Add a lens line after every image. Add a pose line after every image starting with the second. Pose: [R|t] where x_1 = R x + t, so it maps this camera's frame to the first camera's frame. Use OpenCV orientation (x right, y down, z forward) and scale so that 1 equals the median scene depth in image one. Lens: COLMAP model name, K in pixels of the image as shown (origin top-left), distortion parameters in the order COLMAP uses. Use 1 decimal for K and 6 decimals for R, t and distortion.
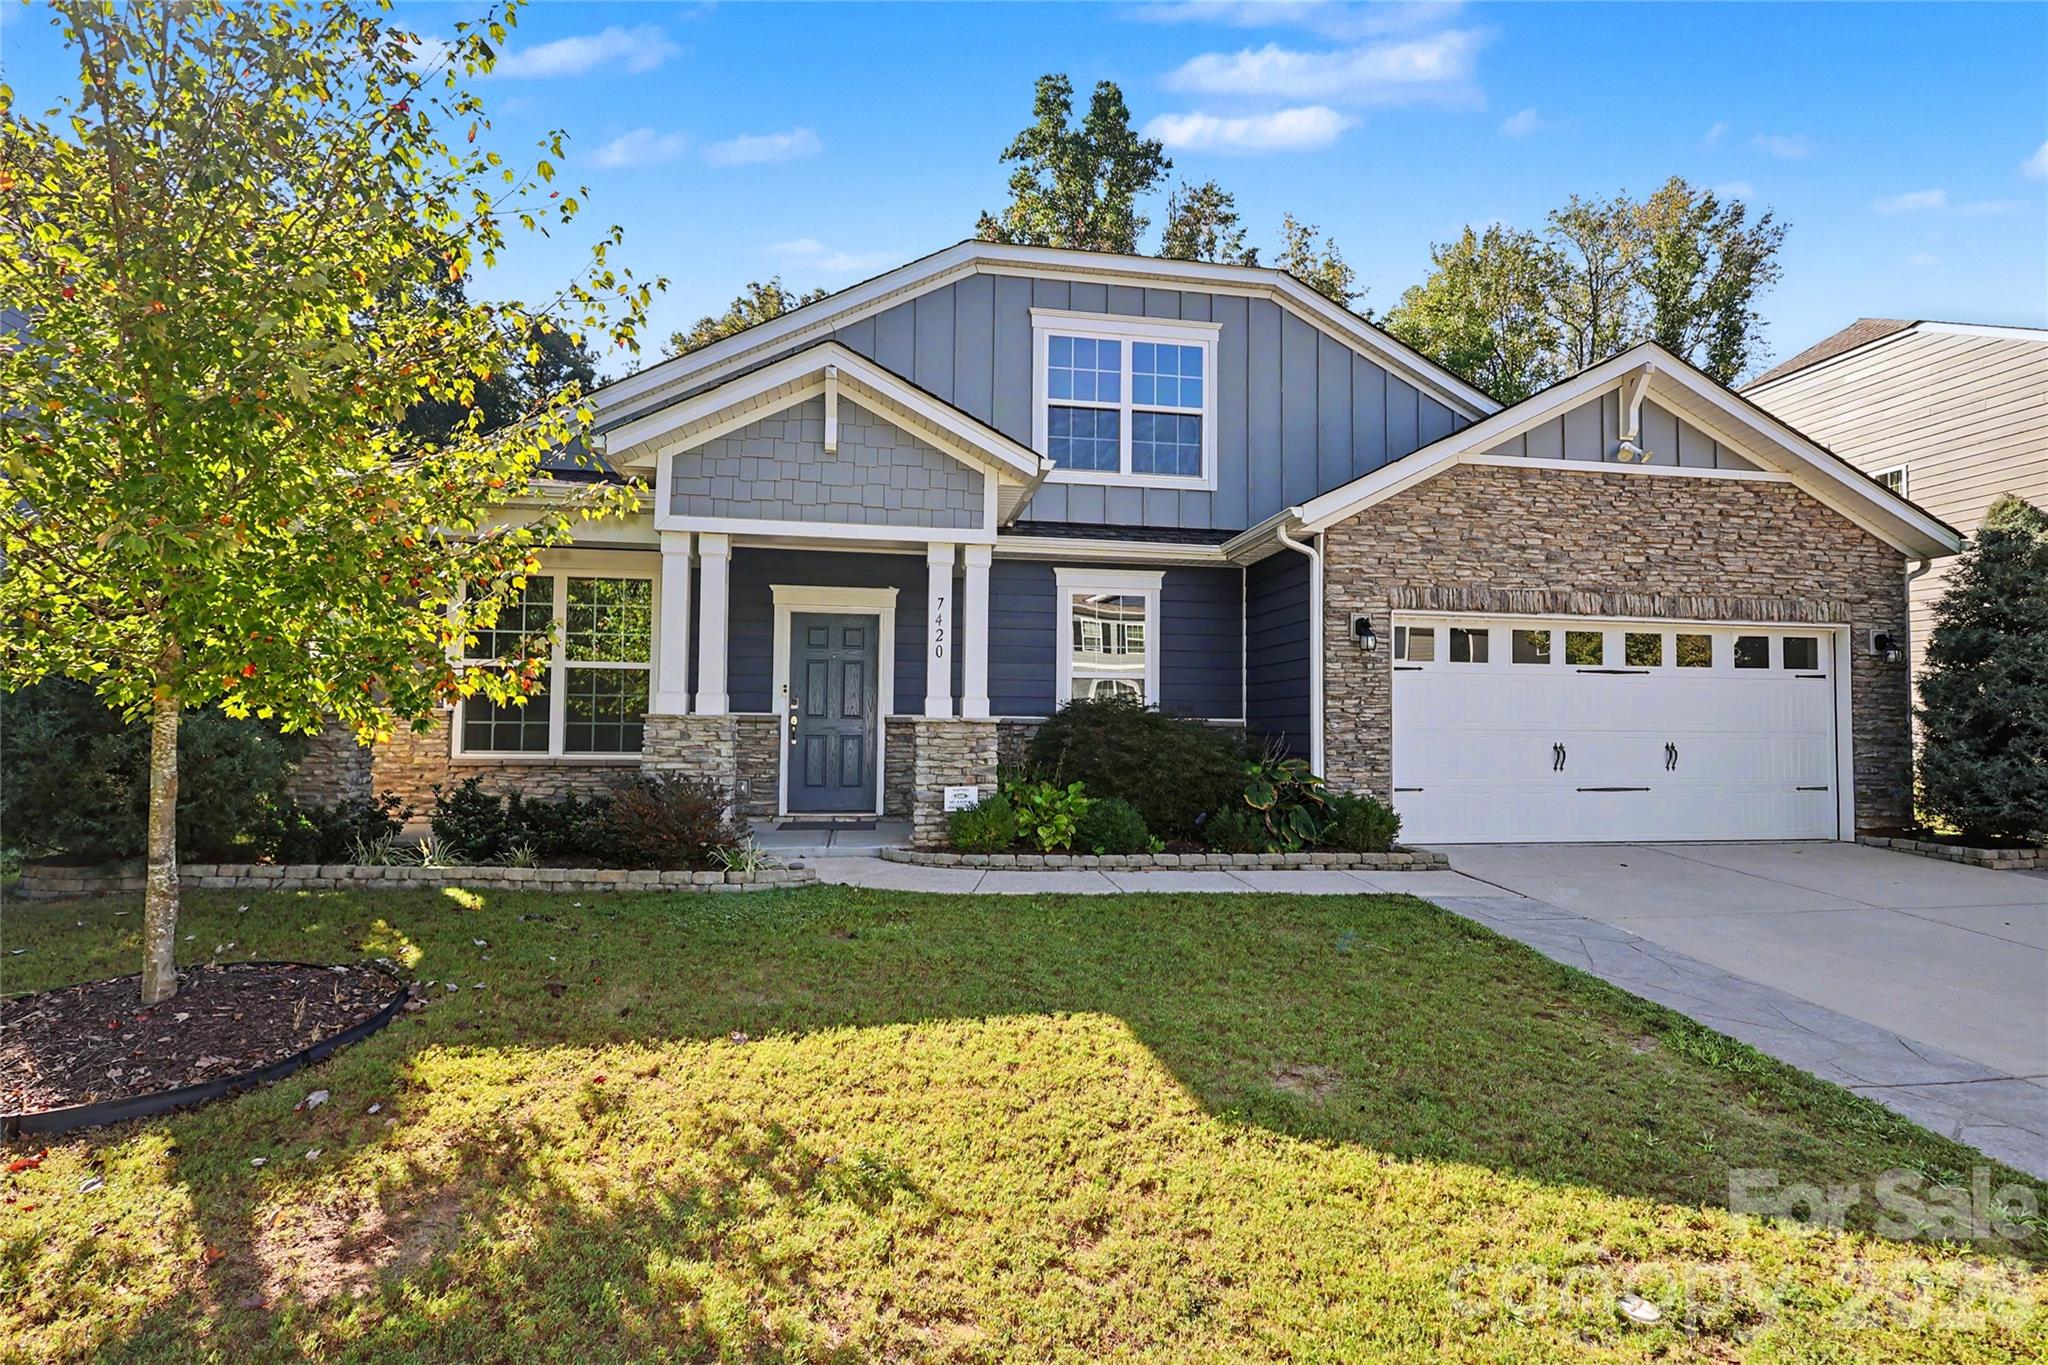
lens RADIAL K [[1007.1, 0, 1012.7], [0, 1007.1, 716.4], [0, 0, 1]] dist [0.001267, 0.000700]
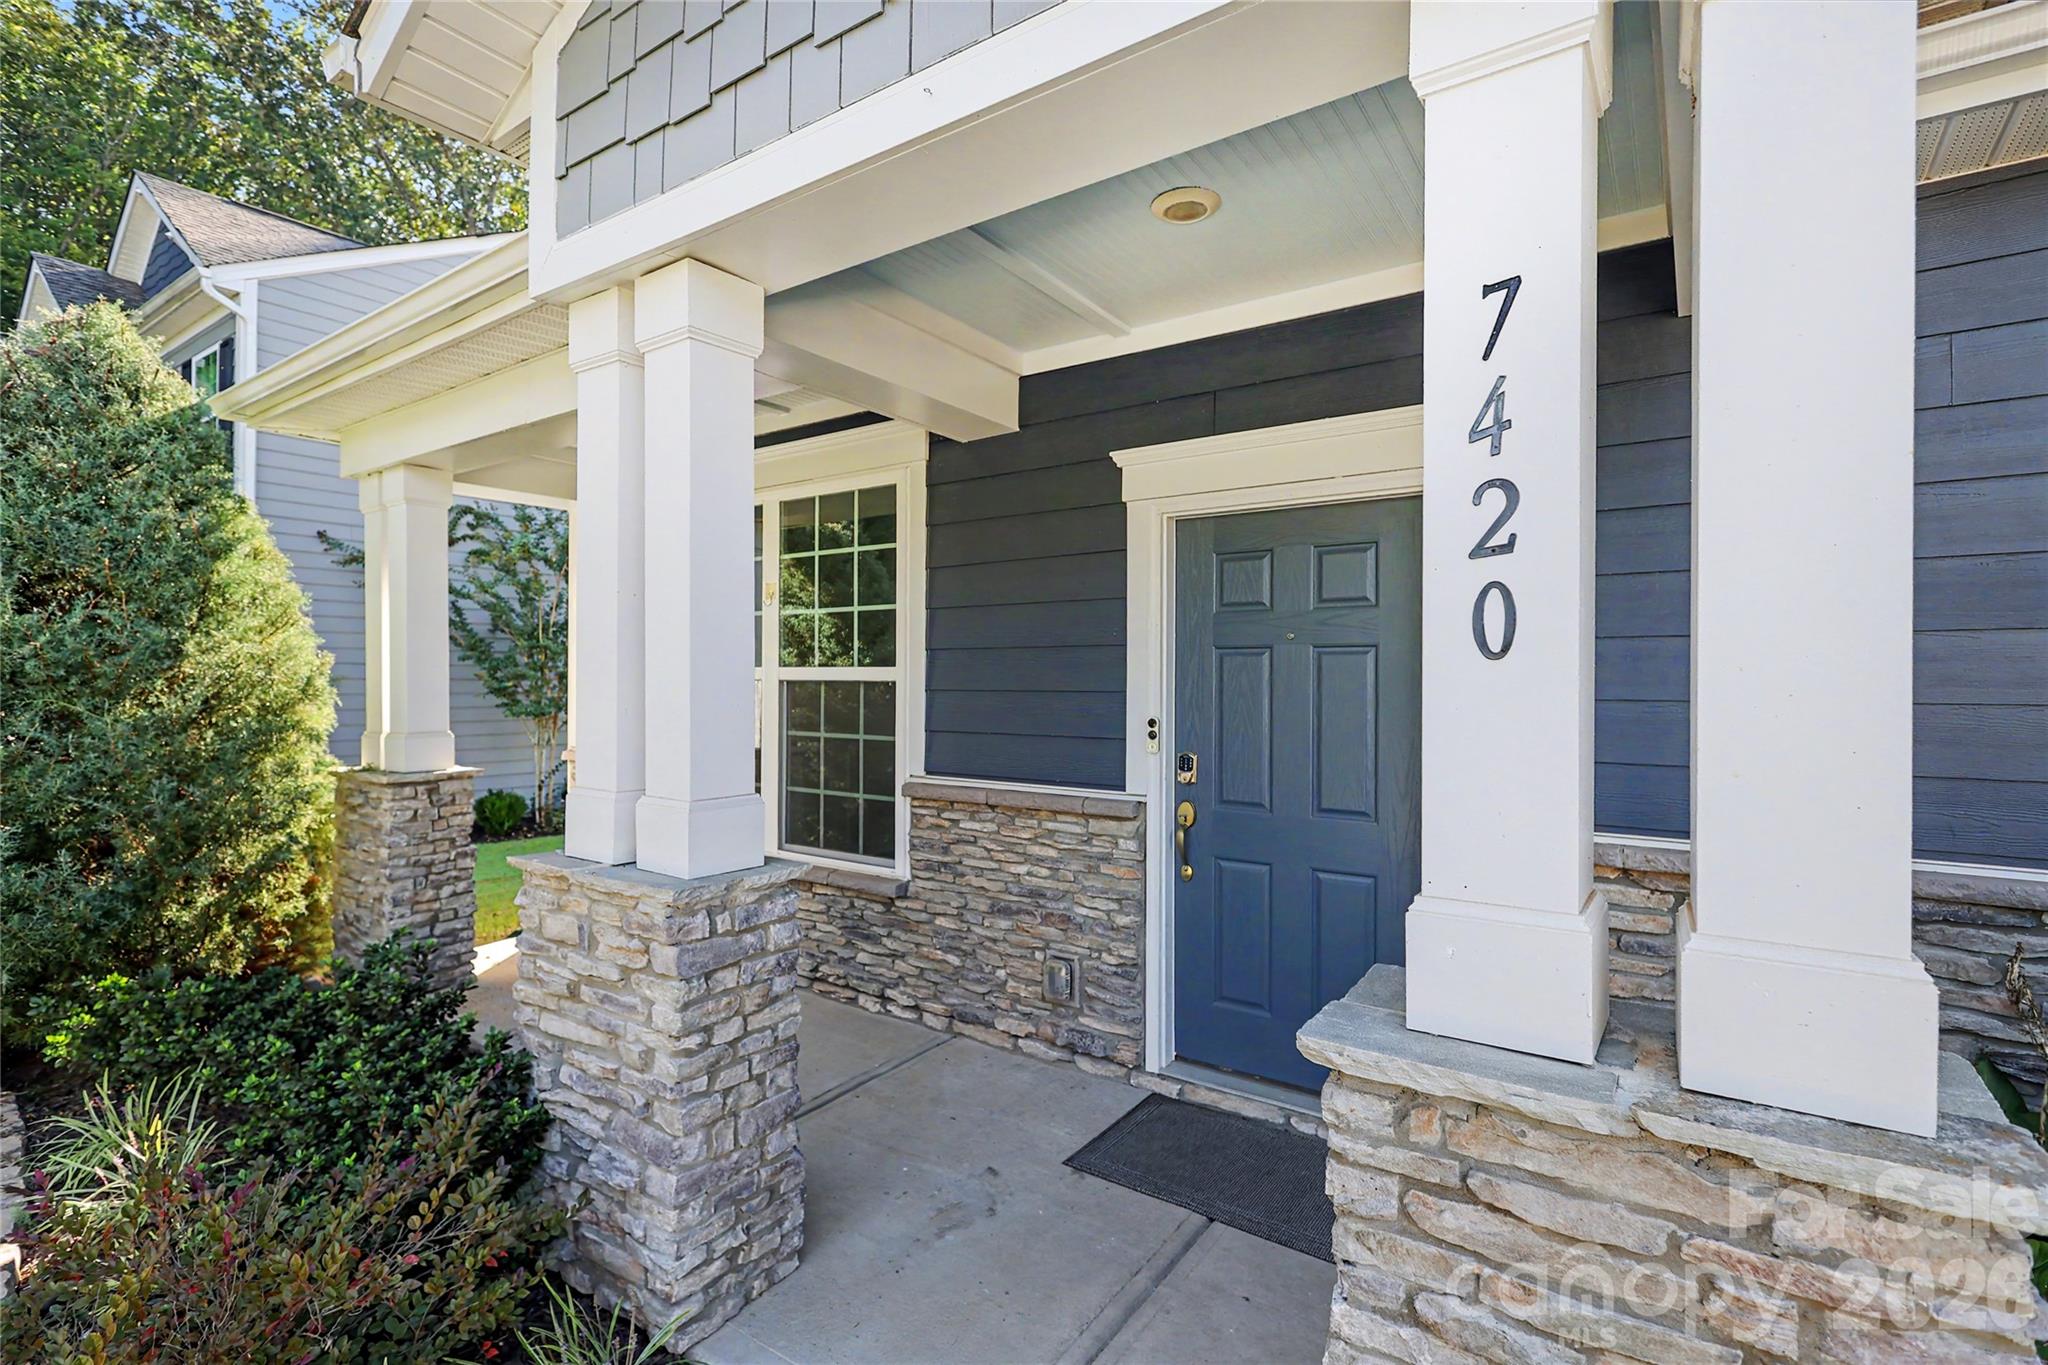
lens RADIAL K [[942.3, 0, 1024.0], [0, 942.3, 682.5], [0, 0, 1]] dist [-0.000477, -0.000101]
pose [[0.709610, 0.000446, -0.704595, -0.019192], [0.017934, 0.999664, 0.018695, -0.053591], [0.704367, -0.025902, 0.709364, 0.750074]]
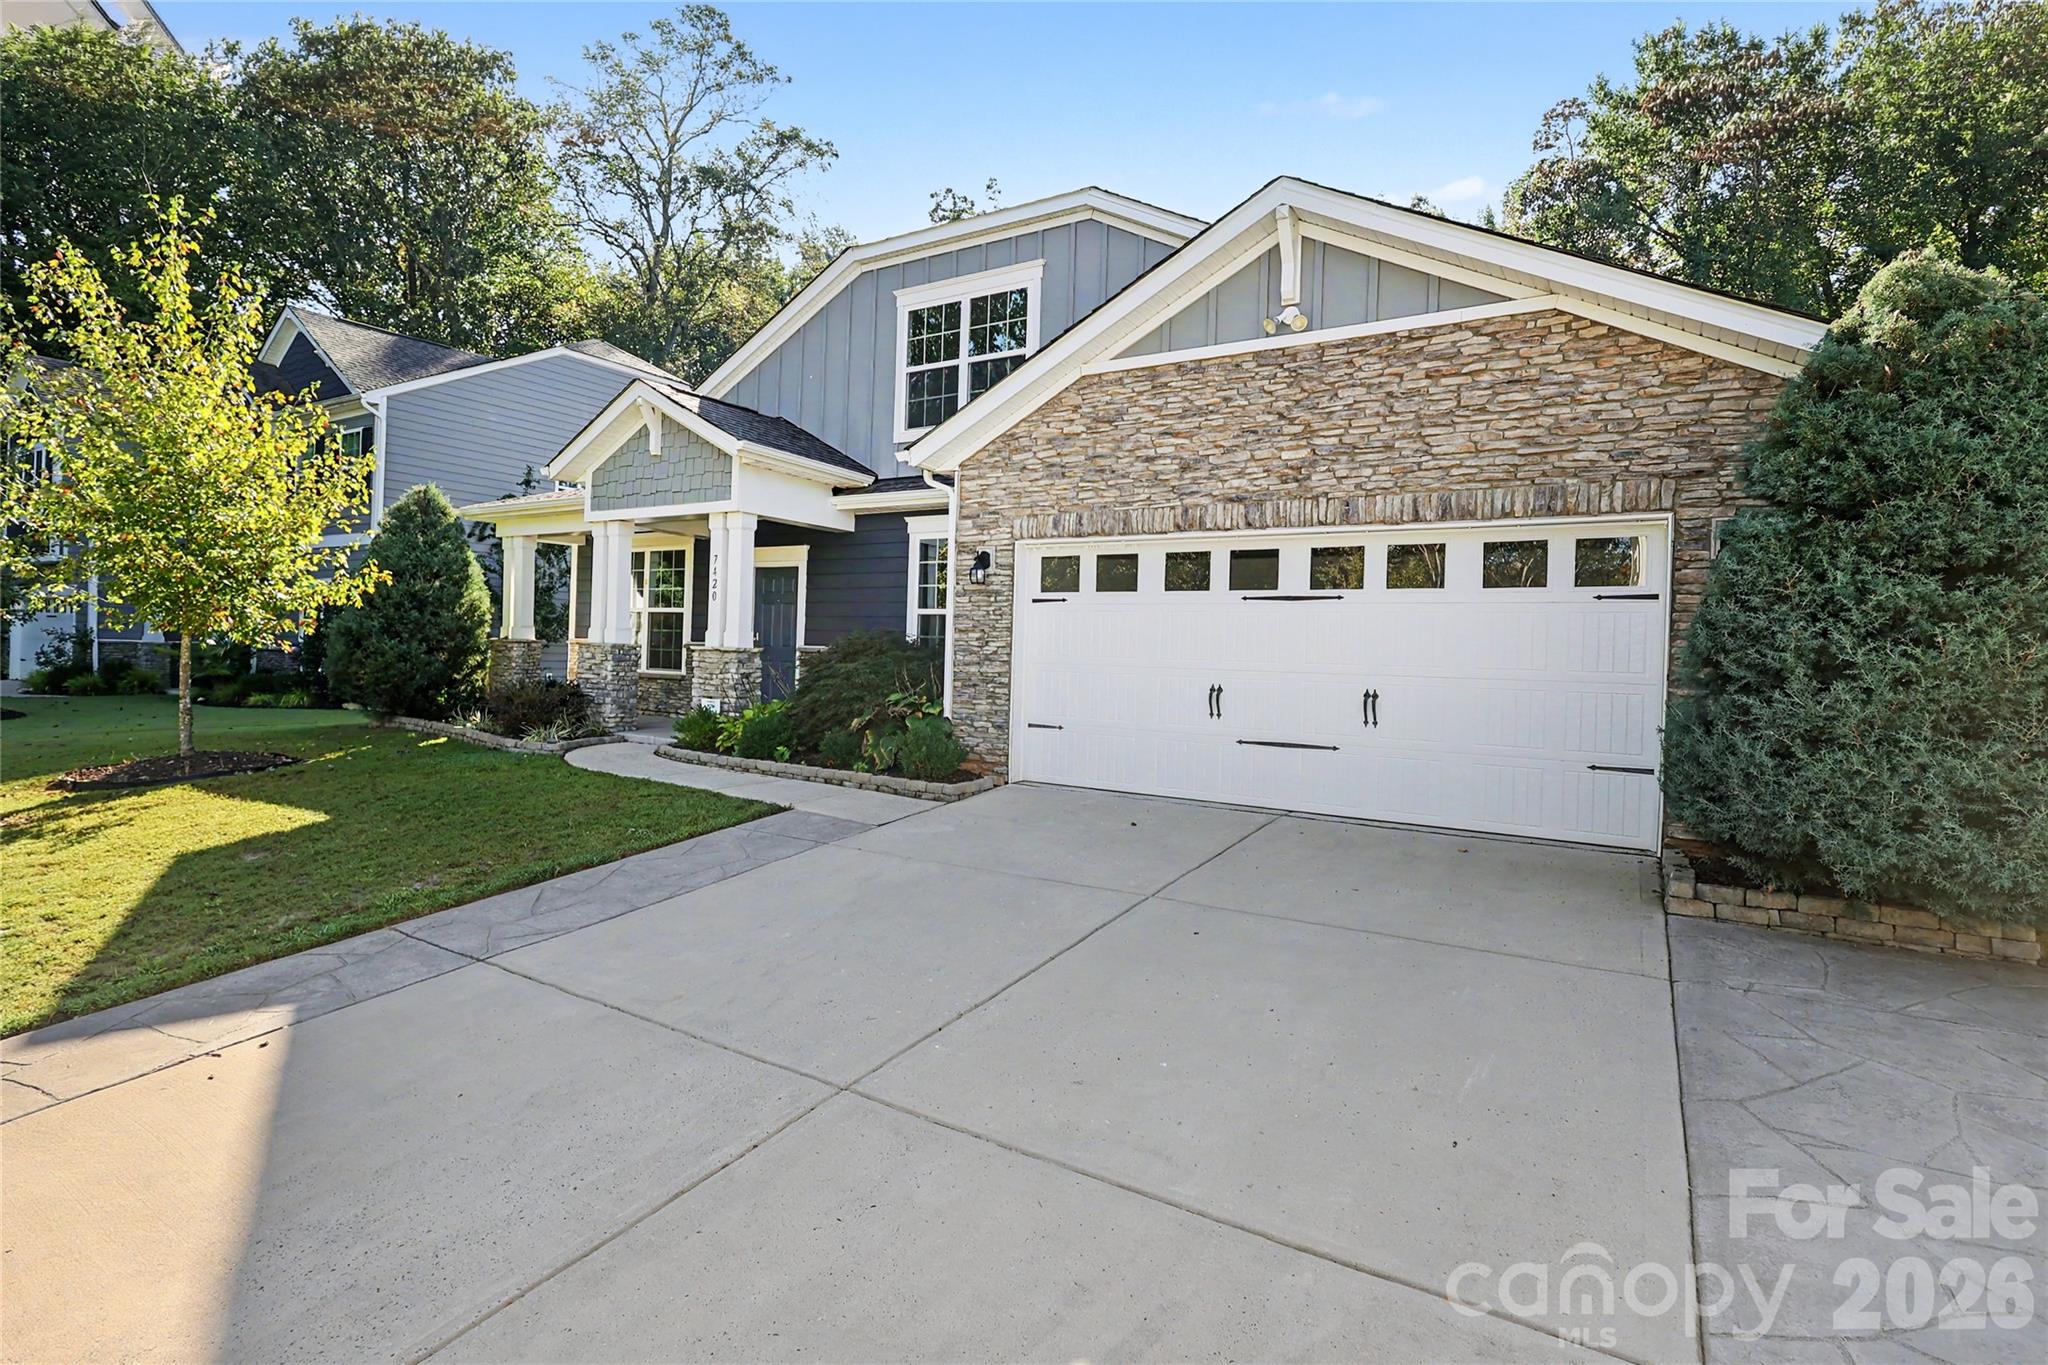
lens RADIAL K [[1022.8, 0, 1024.0], [0, 1022.8, 682.5], [0, 0, 1]] dist [-0.000954, -0.000178]
pose [[0.730626, 0.031440, -0.682053, 1.012323], [-0.015139, 0.999440, 0.029854, 0.002018], [0.682610, -0.011486, 0.730693, 0.266458]]
